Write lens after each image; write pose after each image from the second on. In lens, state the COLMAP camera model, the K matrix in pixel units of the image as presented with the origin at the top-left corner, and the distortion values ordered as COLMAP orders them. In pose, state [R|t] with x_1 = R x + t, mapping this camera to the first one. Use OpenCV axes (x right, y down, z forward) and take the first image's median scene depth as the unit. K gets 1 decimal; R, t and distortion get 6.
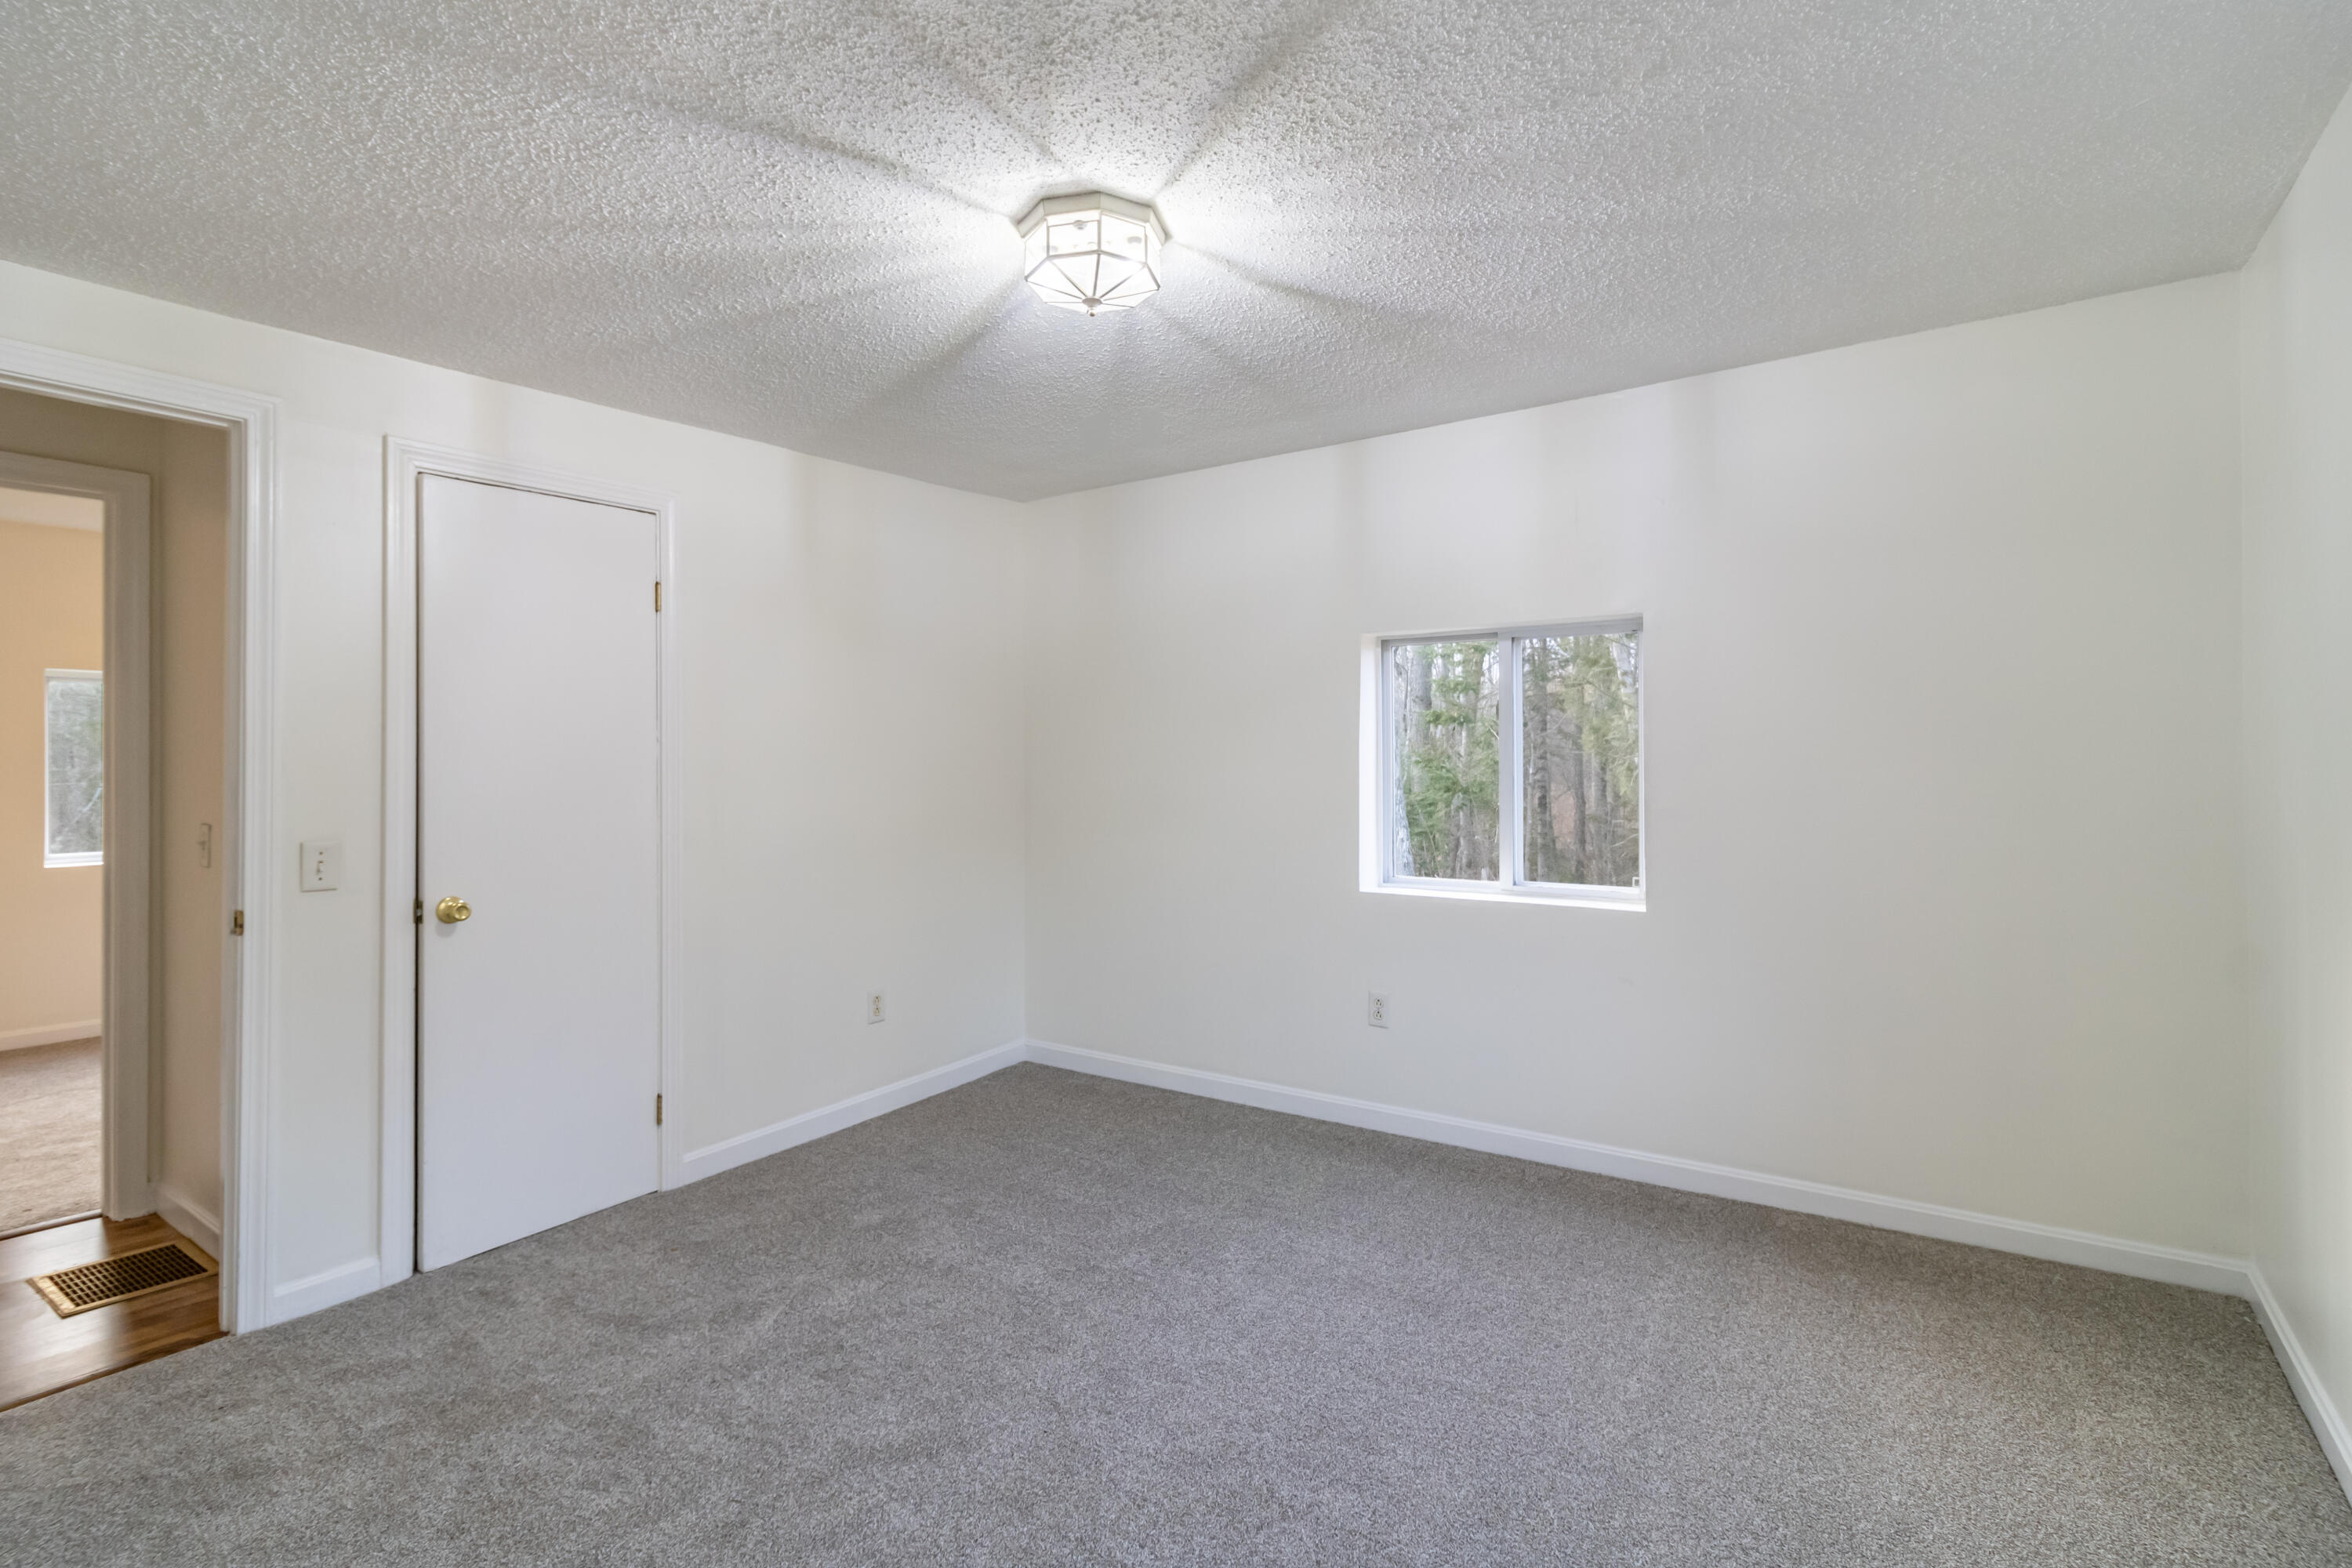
lens RADIAL K [[1104.5, 0, 1180.1], [0, 1104.5, 724.4], [0, 0, 1]] dist [-0.000300, -0.000079]
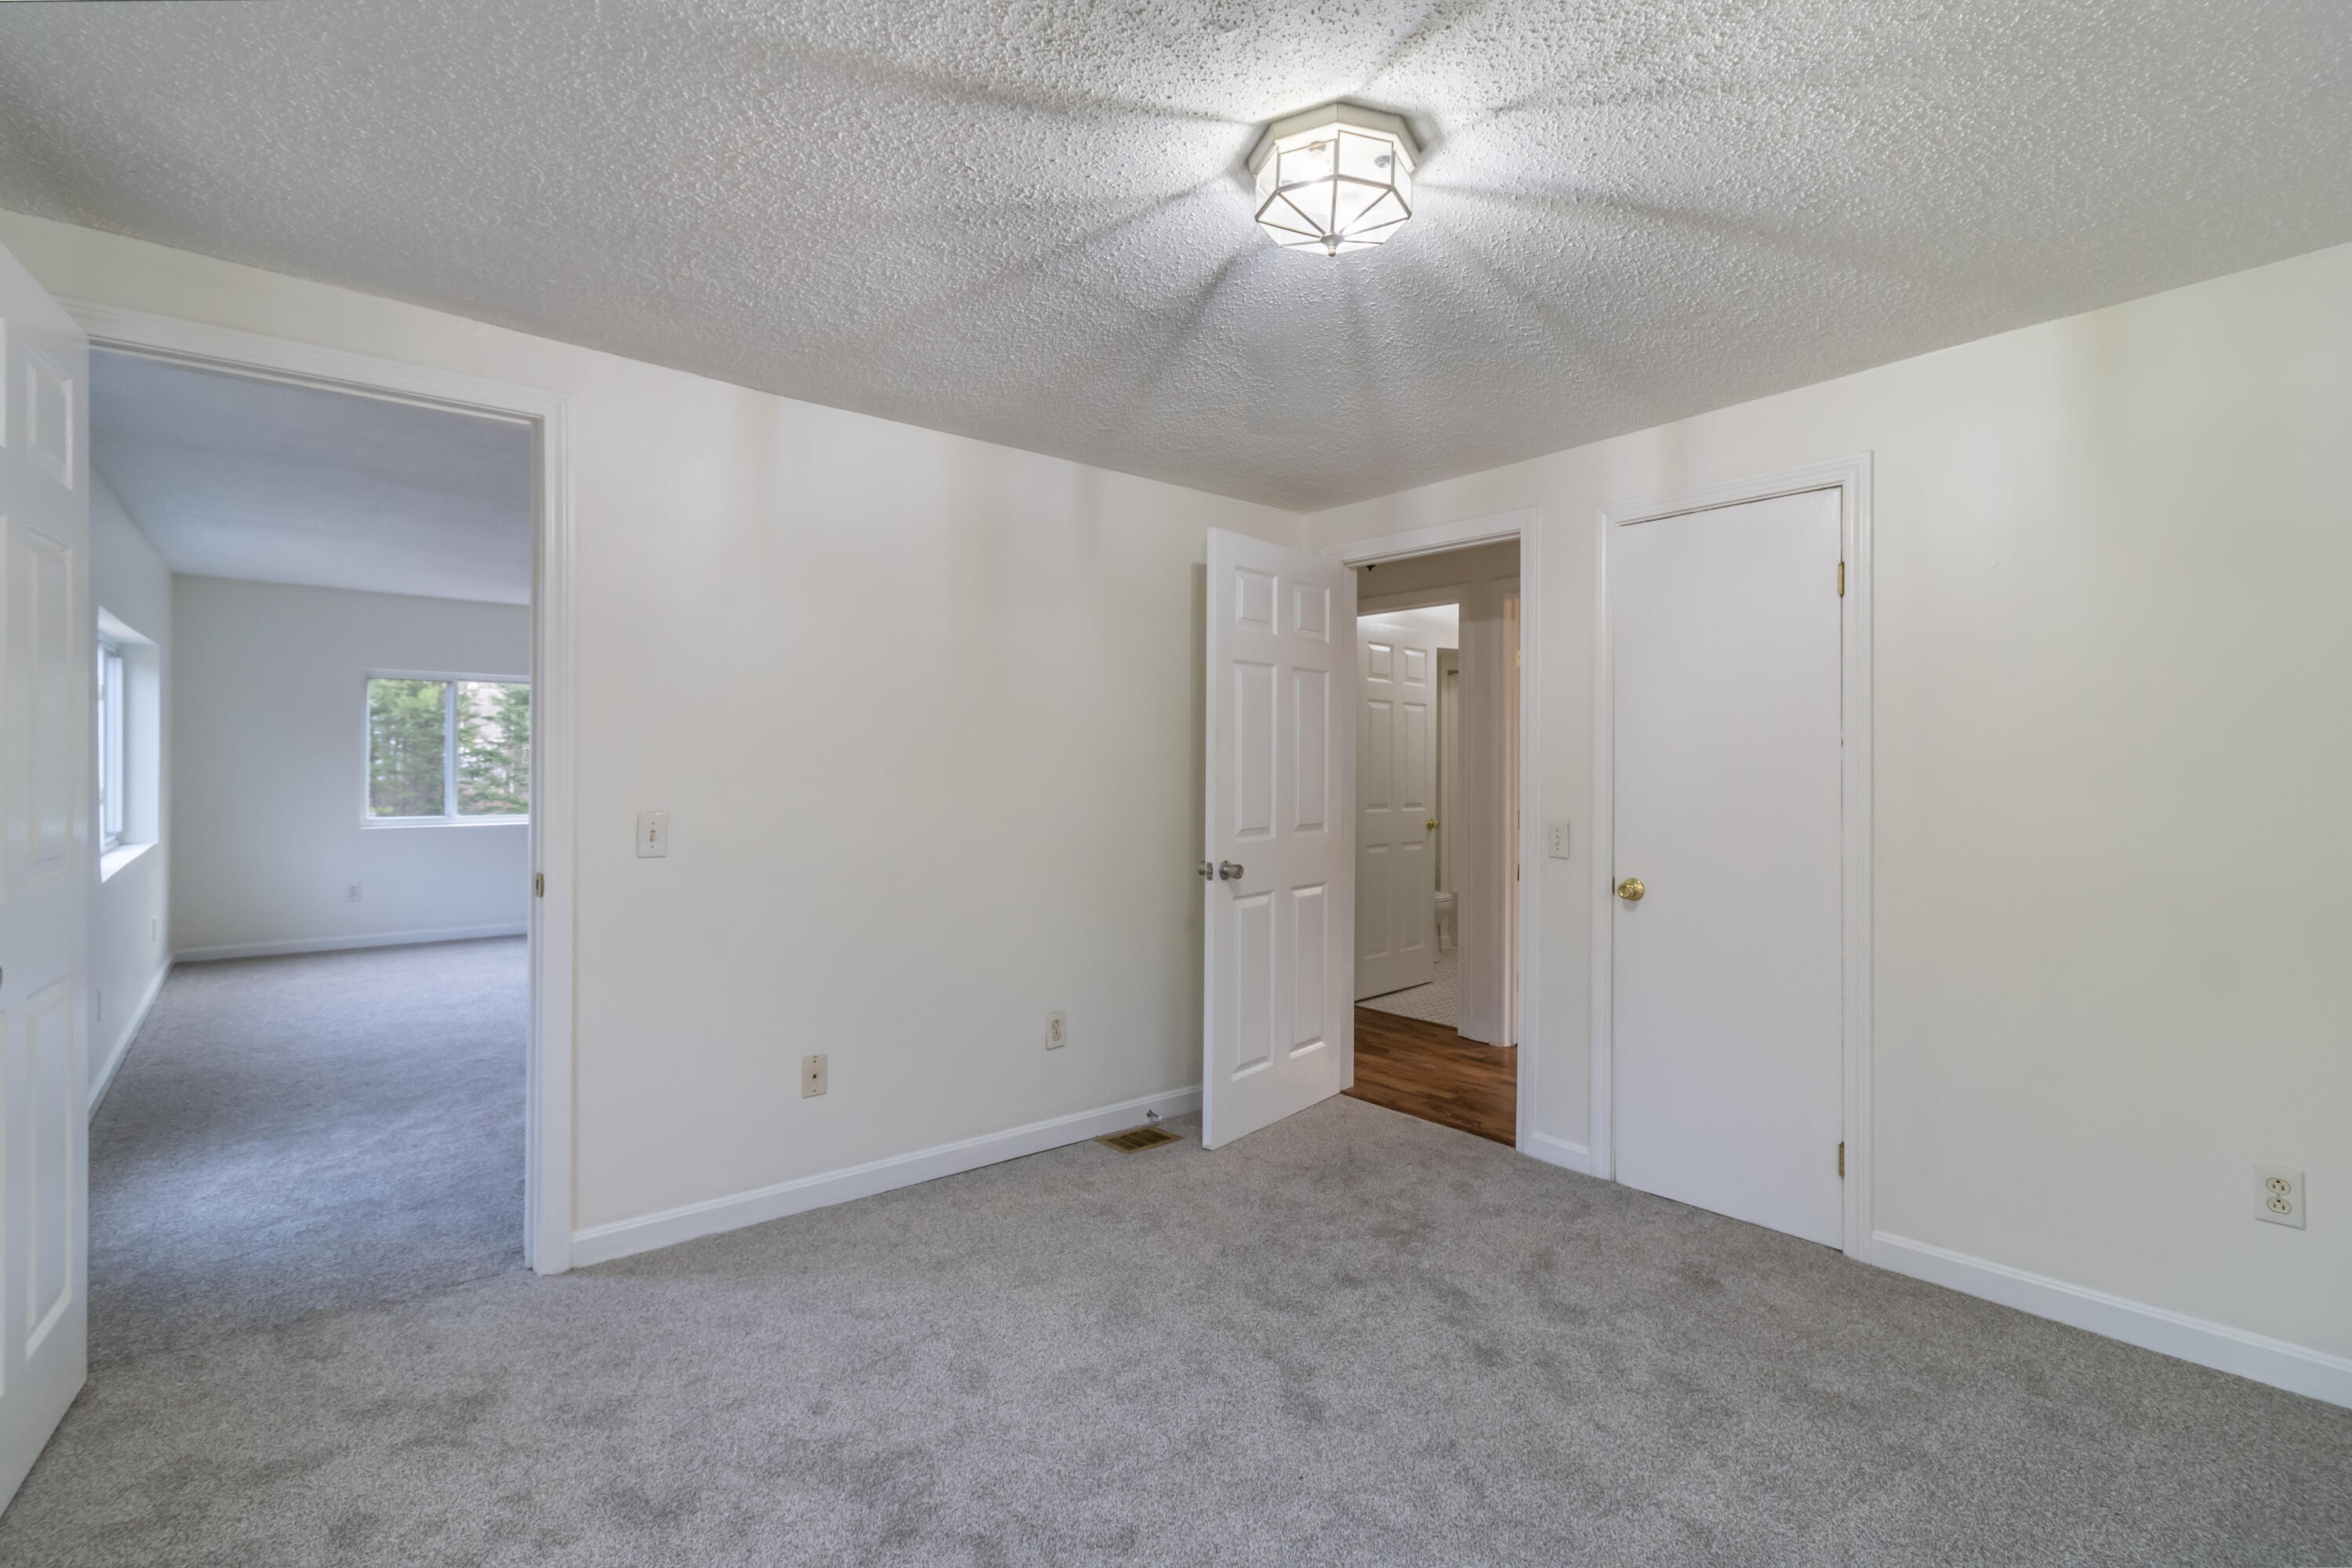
lens RADIAL K [[1055.9, 0, 1177.9], [0, 1055.9, 745.9], [0, 0, 1]] dist [0.001750, 0.000225]
pose [[-0.217865, -0.001522, -0.975978, 0.606183], [0.018326, 0.999816, -0.005650, 0.013388], [0.975807, -0.019117, -0.217797, 0.855763]]
